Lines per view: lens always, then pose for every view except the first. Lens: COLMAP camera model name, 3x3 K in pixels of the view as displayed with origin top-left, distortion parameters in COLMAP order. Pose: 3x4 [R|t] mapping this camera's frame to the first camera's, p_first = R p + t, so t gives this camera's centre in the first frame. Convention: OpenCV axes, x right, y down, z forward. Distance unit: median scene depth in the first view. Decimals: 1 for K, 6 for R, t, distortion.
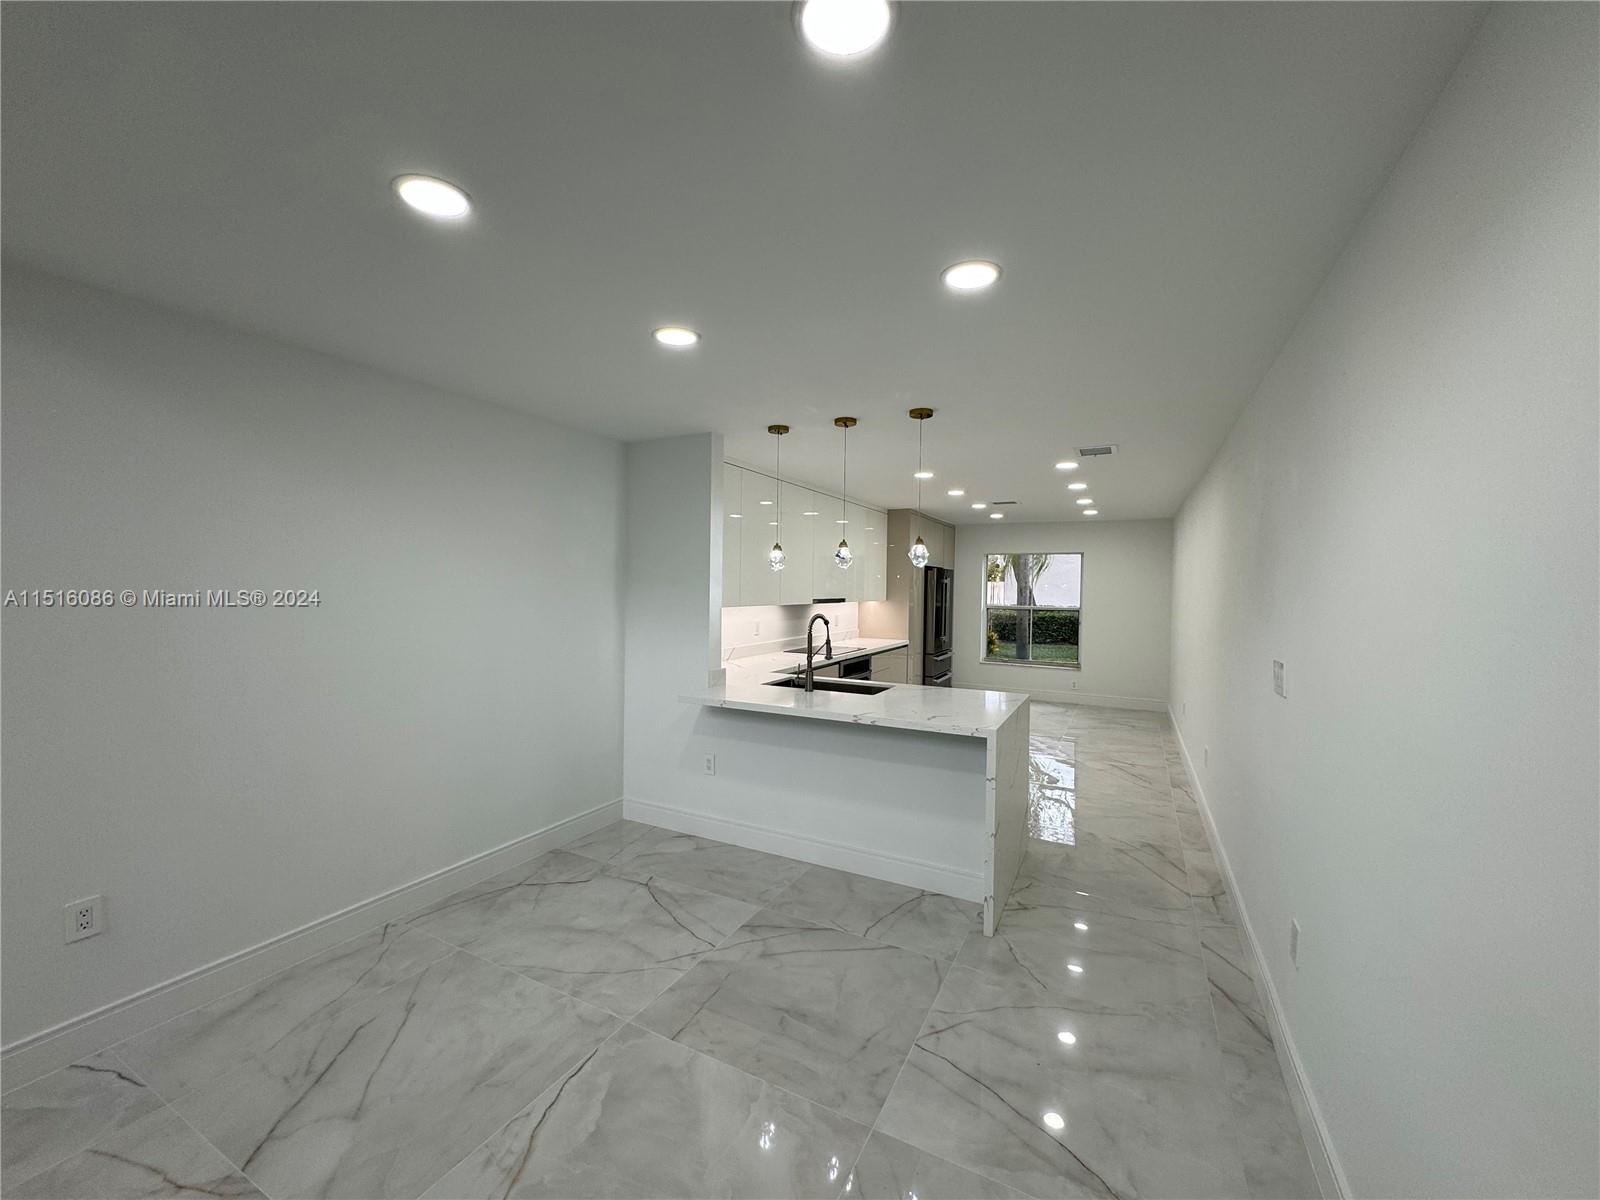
lens RADIAL K [[637.0, 0, 798.2], [0, 637.0, 596.9], [0, 0, 1]] dist [-0.001871, -0.000113]
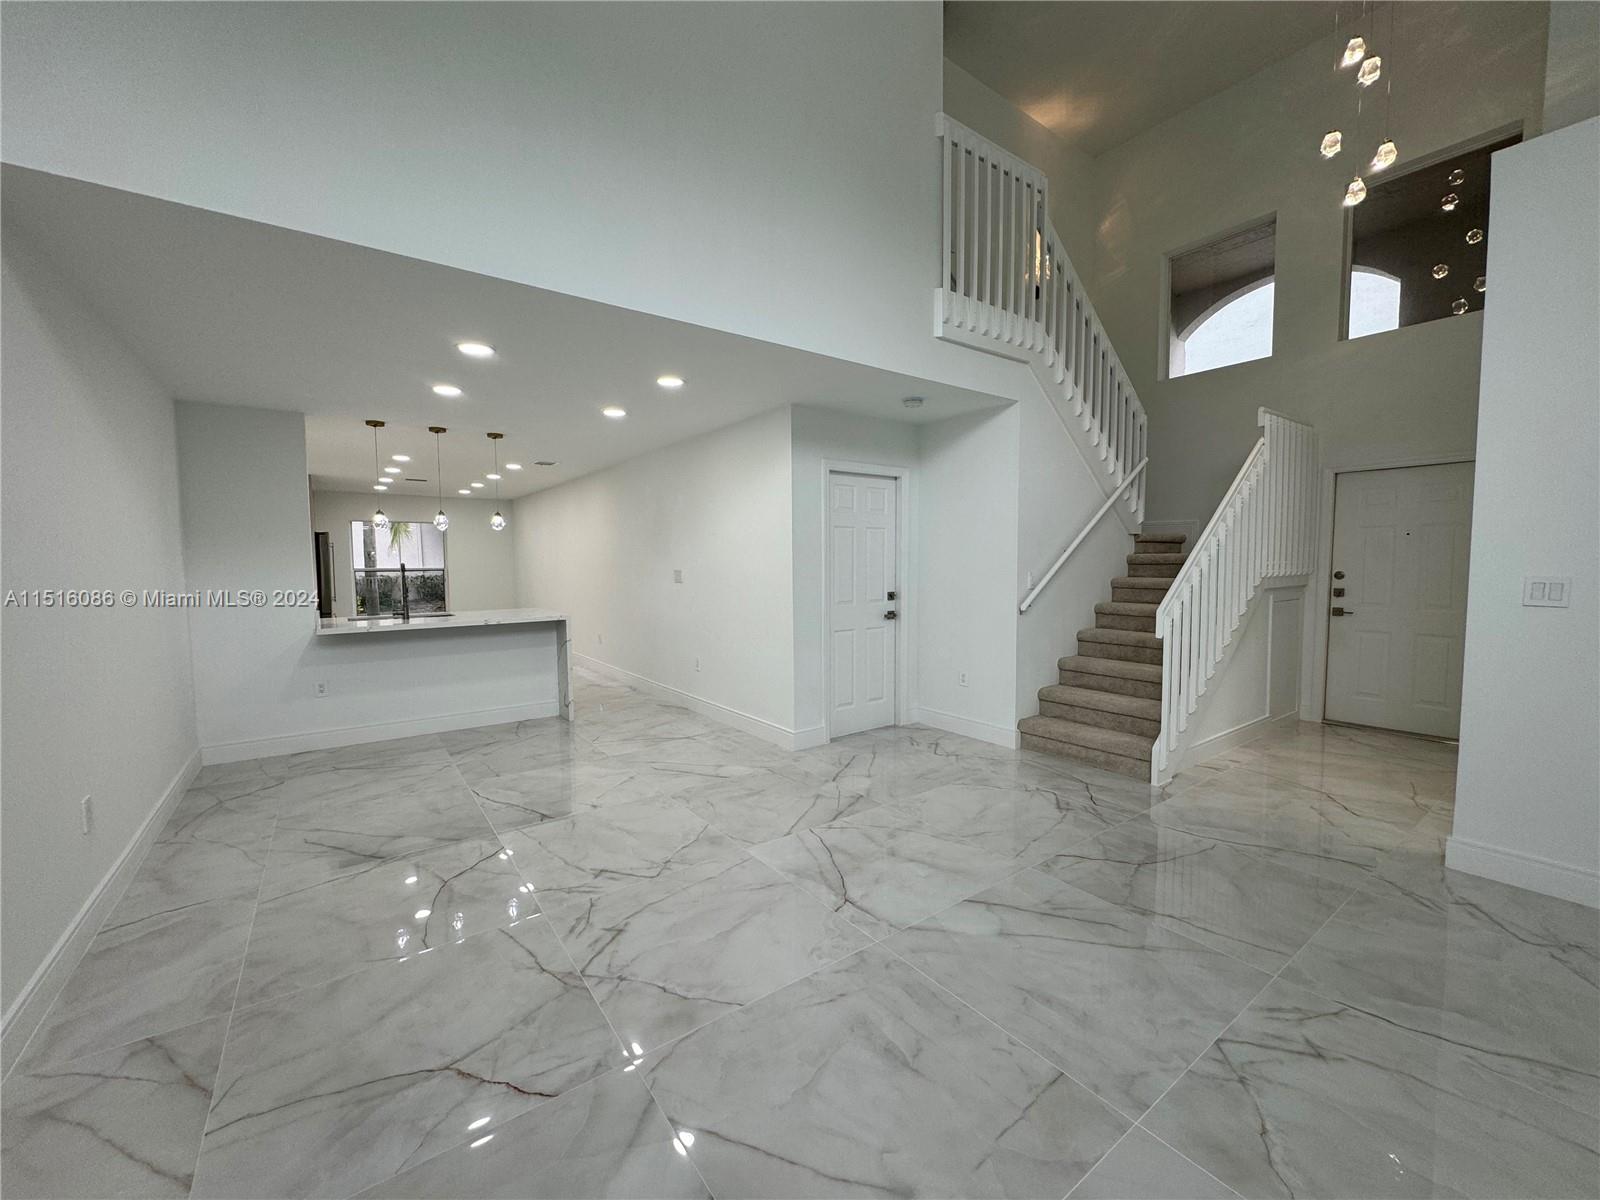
lens RADIAL K [[637.0, 0, 798.2], [0, 637.0, 596.9], [0, 0, 1]] dist [-0.001871, -0.000113]
pose [[0.442311, -0.066658, 0.894381, -0.496294], [0.027786, 0.997774, 0.060623, 0.023981], [-0.896431, -0.001963, 0.443179, -0.217047]]
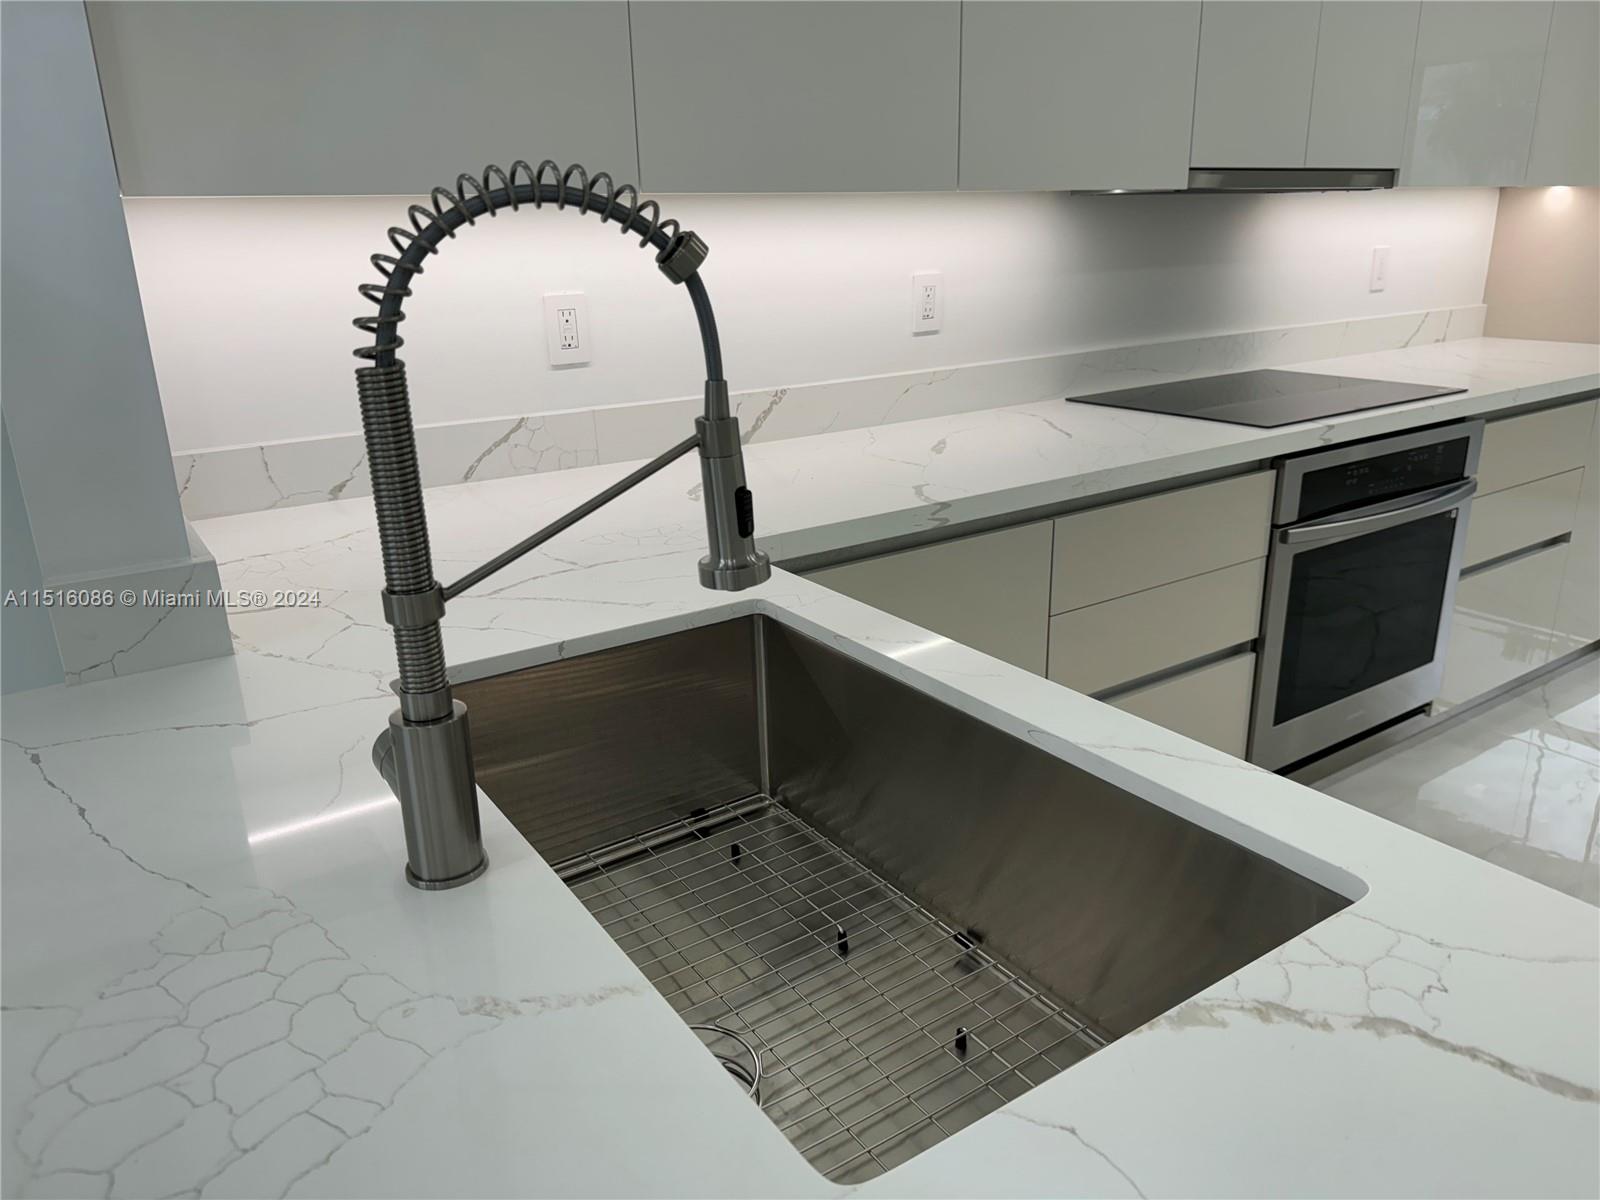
lens RADIAL K [[1122.0, 0, 800.0], [0, 1122.0, 600.0], [0, 0, 1]] dist [0.133043, -0.248137]
pose [[0.875665, 0.114015, -0.469266, 0.098755], [0.032194, 0.955786, 0.292296, 0.025525], [0.481844, -0.271061, 0.833278, 0.522365]]
